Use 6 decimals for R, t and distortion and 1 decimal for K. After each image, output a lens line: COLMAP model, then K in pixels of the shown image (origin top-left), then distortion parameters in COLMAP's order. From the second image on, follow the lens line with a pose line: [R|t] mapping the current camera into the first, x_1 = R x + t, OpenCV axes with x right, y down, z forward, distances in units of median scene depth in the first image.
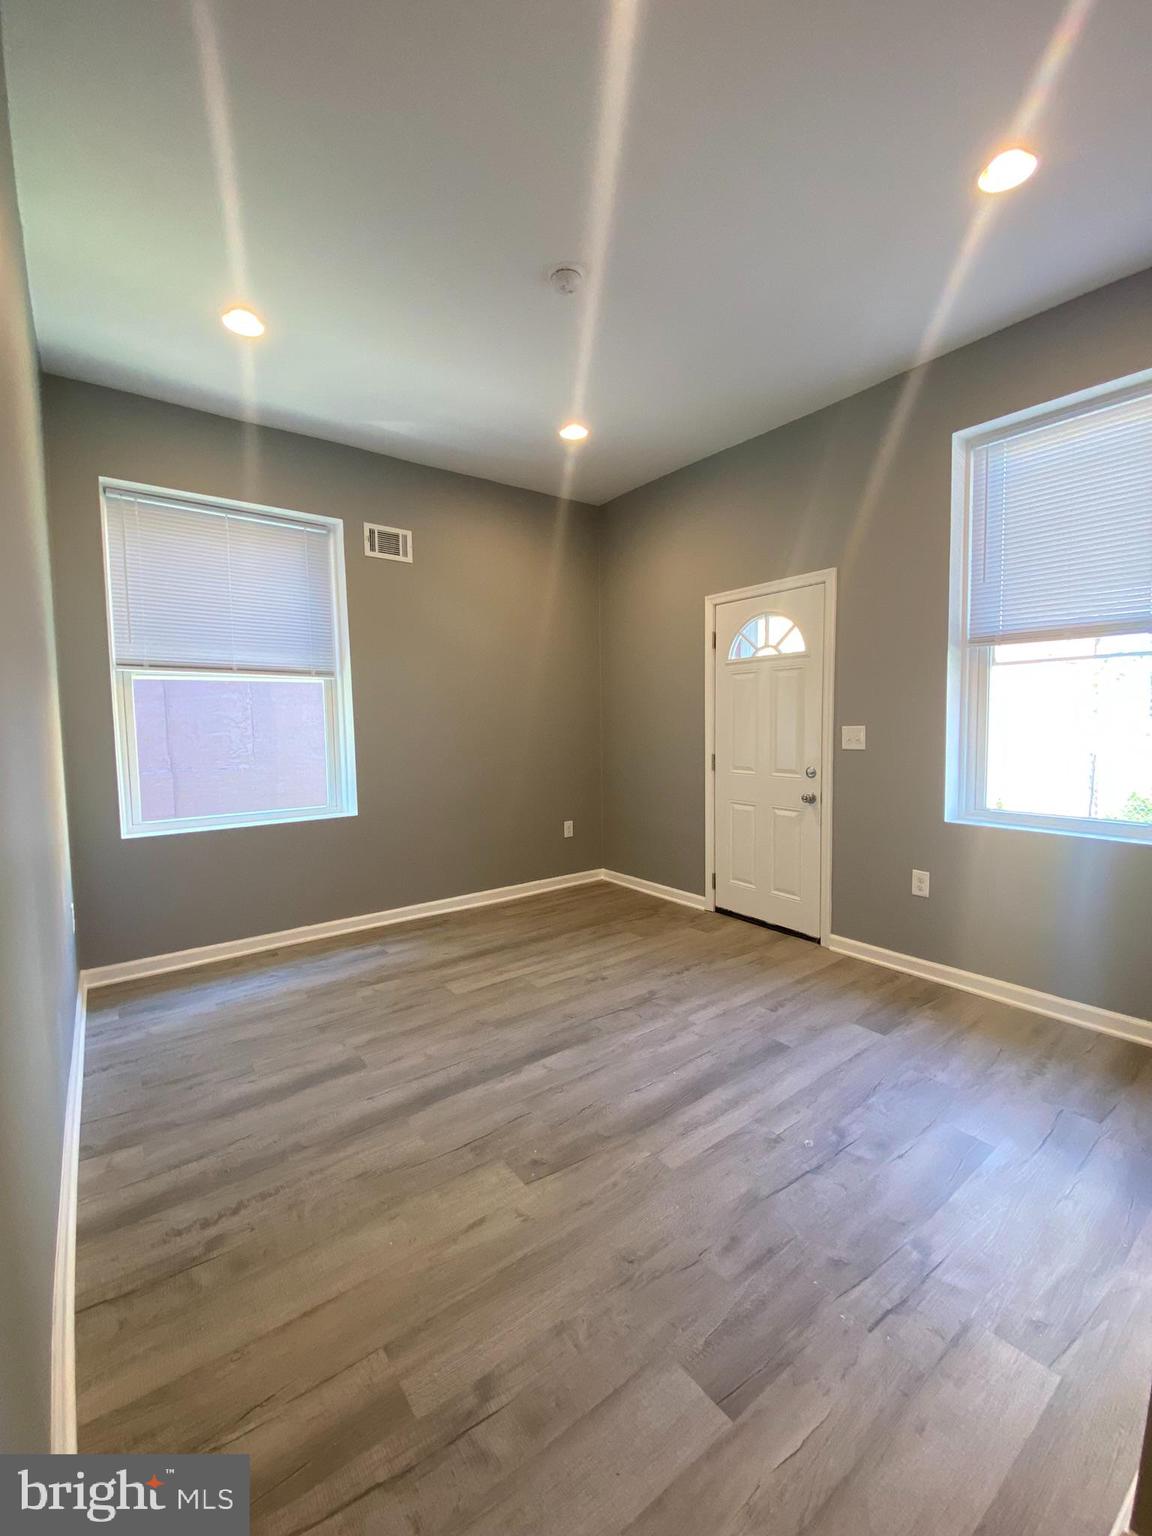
lens RADIAL K [[624.4, 0, 587.7], [0, 624.4, 756.1], [0, 0, 1]] dist [0.014835, -0.013929]
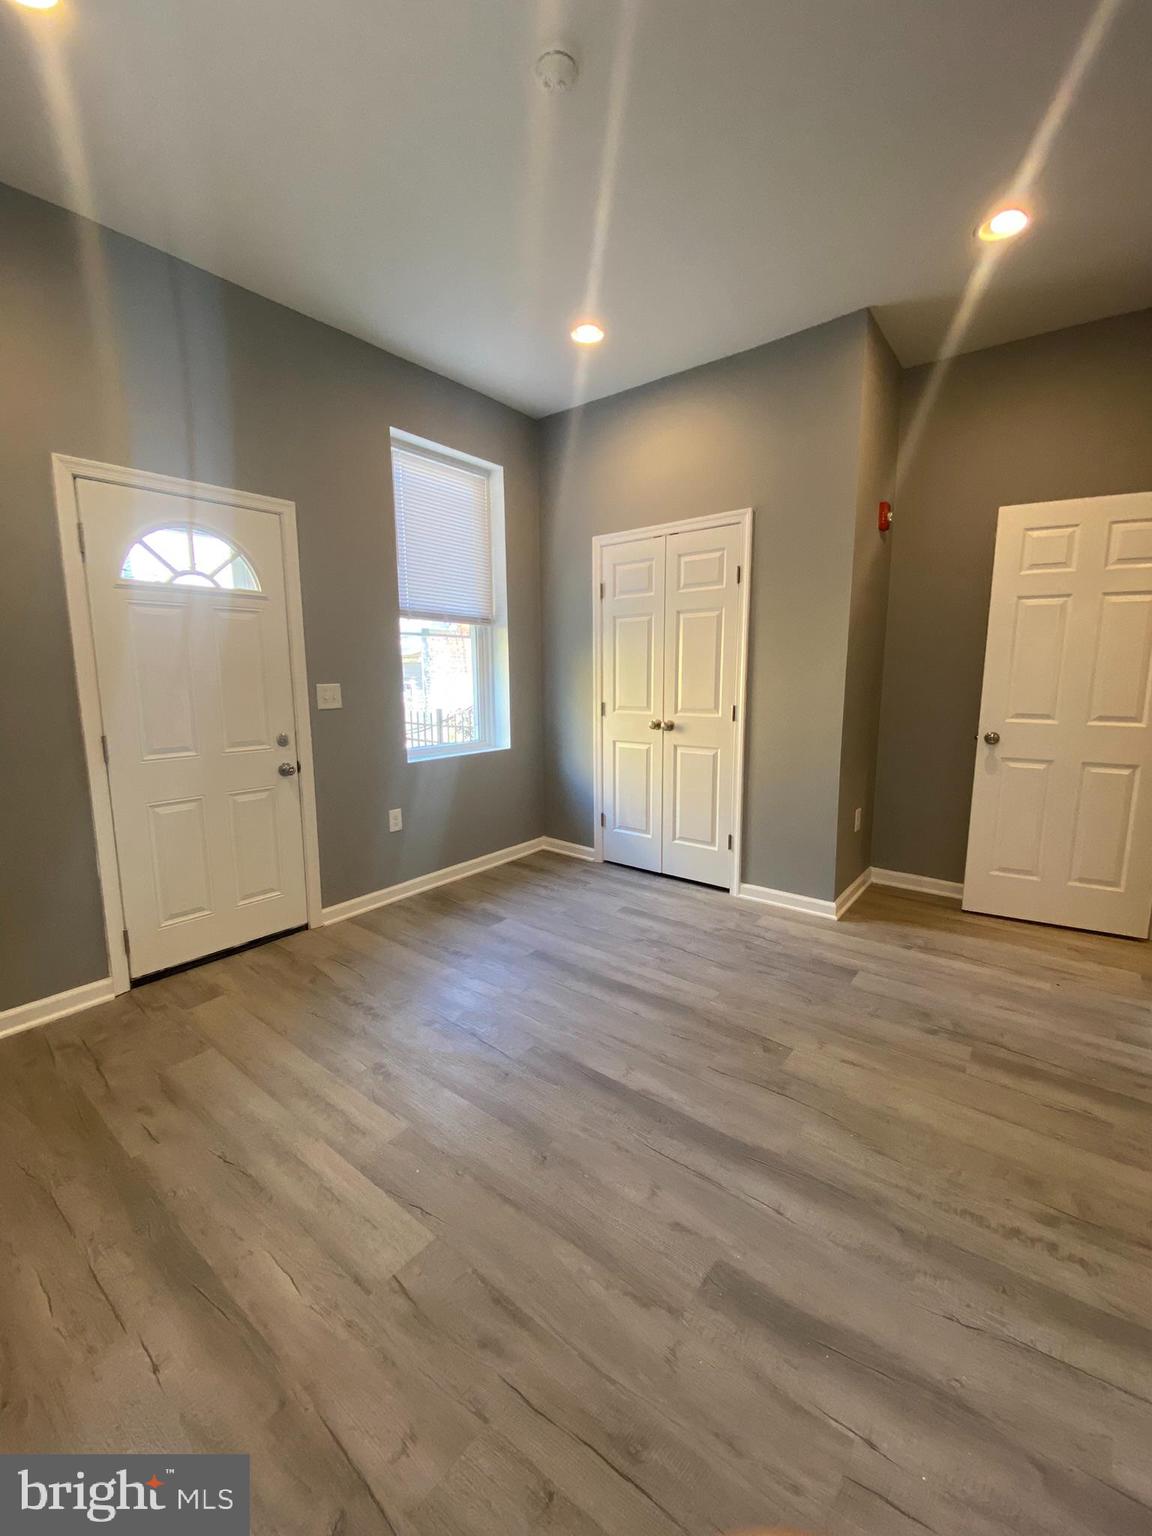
lens RADIAL K [[624.4, 0, 564.7], [0, 624.4, 768.6], [0, 0, 1]] dist [0.014835, -0.013929]
pose [[-0.223094, -0.141299, 0.964502, -0.707186], [0.069847, 0.984578, 0.160396, -0.057853], [-0.972291, 0.103151, -0.209784, 1.042846]]
